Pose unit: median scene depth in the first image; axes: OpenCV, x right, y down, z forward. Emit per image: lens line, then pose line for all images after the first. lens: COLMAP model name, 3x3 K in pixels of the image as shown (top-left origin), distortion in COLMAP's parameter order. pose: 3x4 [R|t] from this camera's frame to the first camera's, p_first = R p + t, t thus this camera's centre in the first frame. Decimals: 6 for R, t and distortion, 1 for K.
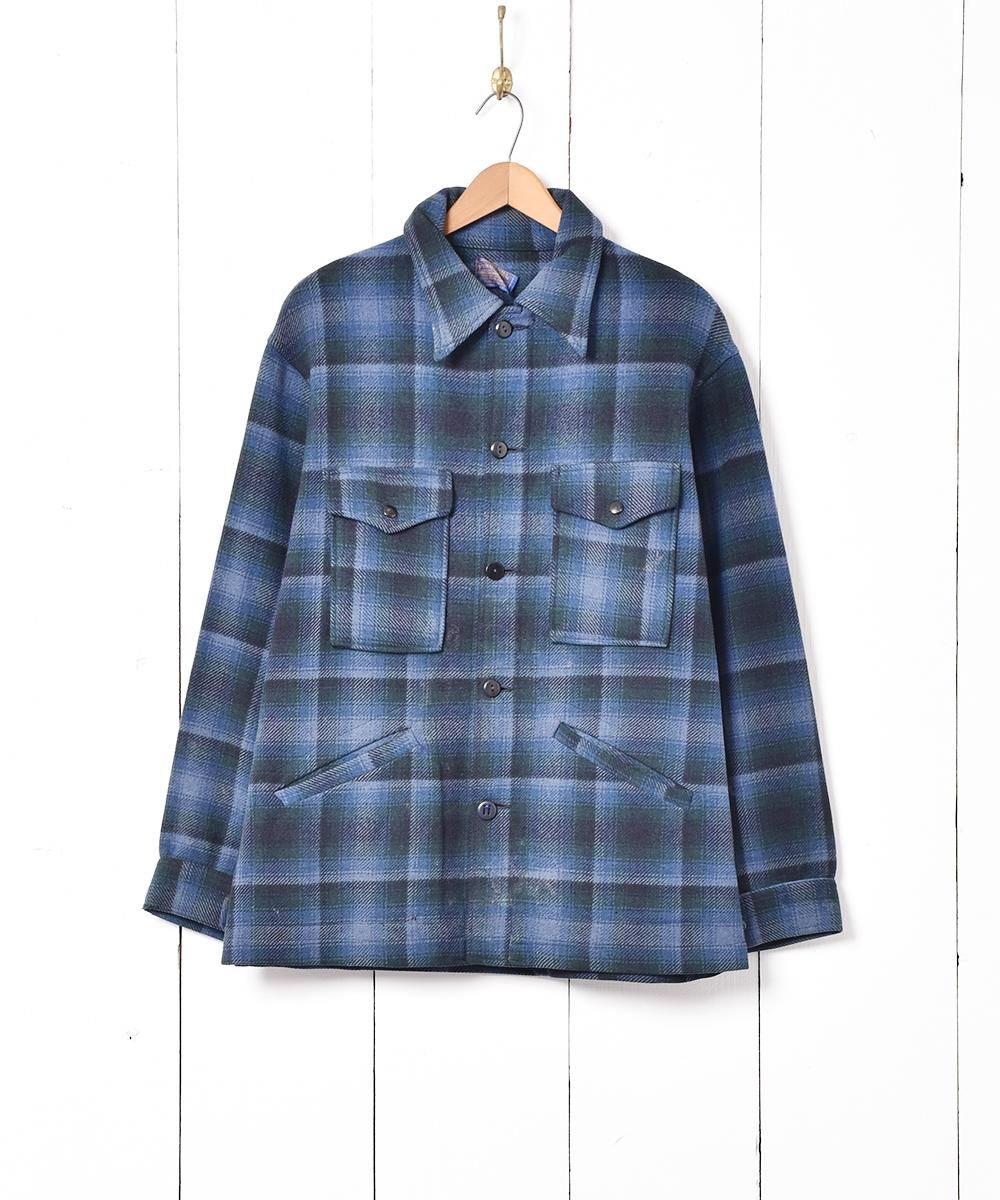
lens RADIAL K [[2295.4, 0, 500.3], [0, 2295.4, 604.1], [0, 0, 1]] dist [0.184789, 0.000000]
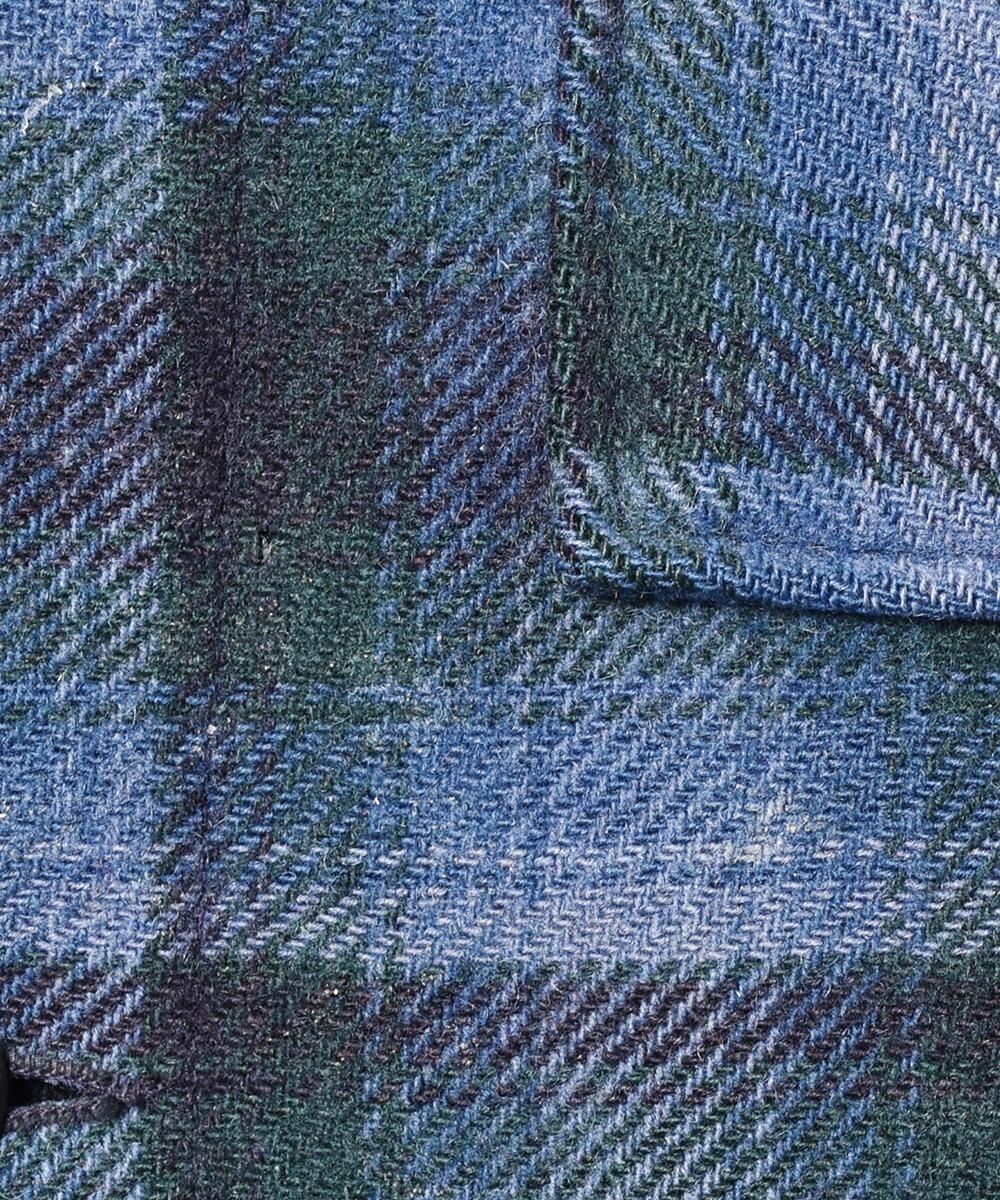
lens RADIAL K [[2295.4, 0, 500.8], [0, 2295.4, 601.8], [0, 0, 1]] dist [0.184789, 0.000000]
pose [[0.991558, -0.007162, 0.129467, 0.007929], [0.003133, 0.999505, 0.031297, 0.014457], [-0.129627, -0.030627, 0.991090, 0.910411]]
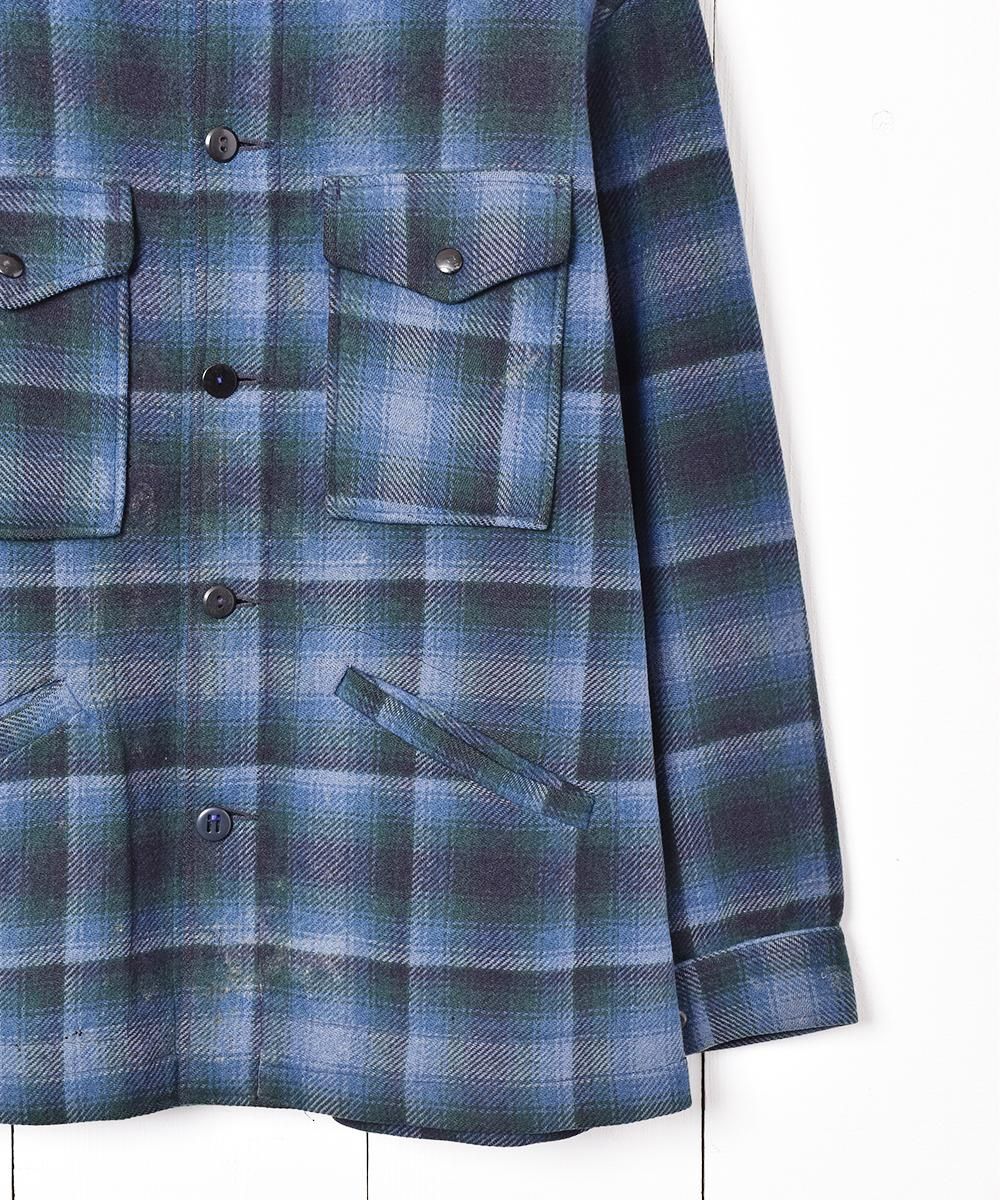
lens RADIAL K [[2295.4, 0, 506.6], [0, 2295.4, 601.1], [0, 0, 1]] dist [0.184789, 0.000000]
pose [[0.996068, -0.016520, 0.087037, 0.016522], [0.003060, 0.988288, 0.152572, -0.045268], [-0.088538, -0.151706, 0.984452, 0.468135]]
